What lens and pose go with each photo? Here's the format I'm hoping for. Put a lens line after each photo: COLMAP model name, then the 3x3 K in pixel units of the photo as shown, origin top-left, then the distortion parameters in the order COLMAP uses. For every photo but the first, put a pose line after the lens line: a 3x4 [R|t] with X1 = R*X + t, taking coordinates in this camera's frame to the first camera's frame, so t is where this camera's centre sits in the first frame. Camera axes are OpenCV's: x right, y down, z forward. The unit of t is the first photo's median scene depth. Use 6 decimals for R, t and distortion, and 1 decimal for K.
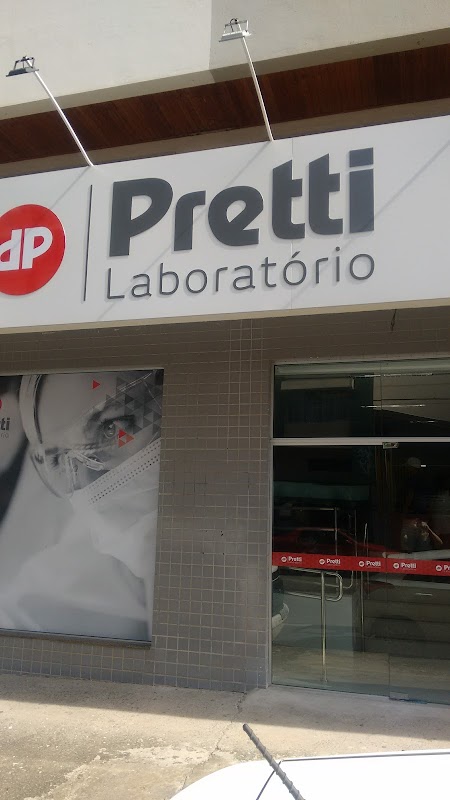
lens RADIAL K [[641.7, 0, 228.2], [0, 641.7, 397.5], [0, 0, 1]] dist [0.039705, -0.063582]
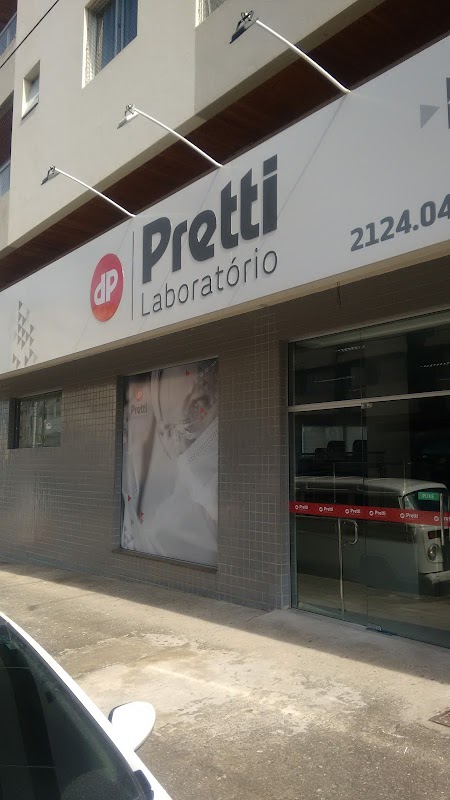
lens RADIAL K [[641.7, 0, 228.2], [0, 641.7, 398.6], [0, 0, 1]] dist [0.039705, -0.063582]
pose [[0.823858, -0.083103, -0.560670, 0.719928], [0.121059, 0.992167, 0.030826, -0.000412], [0.553717, -0.093271, 0.827465, -0.039822]]
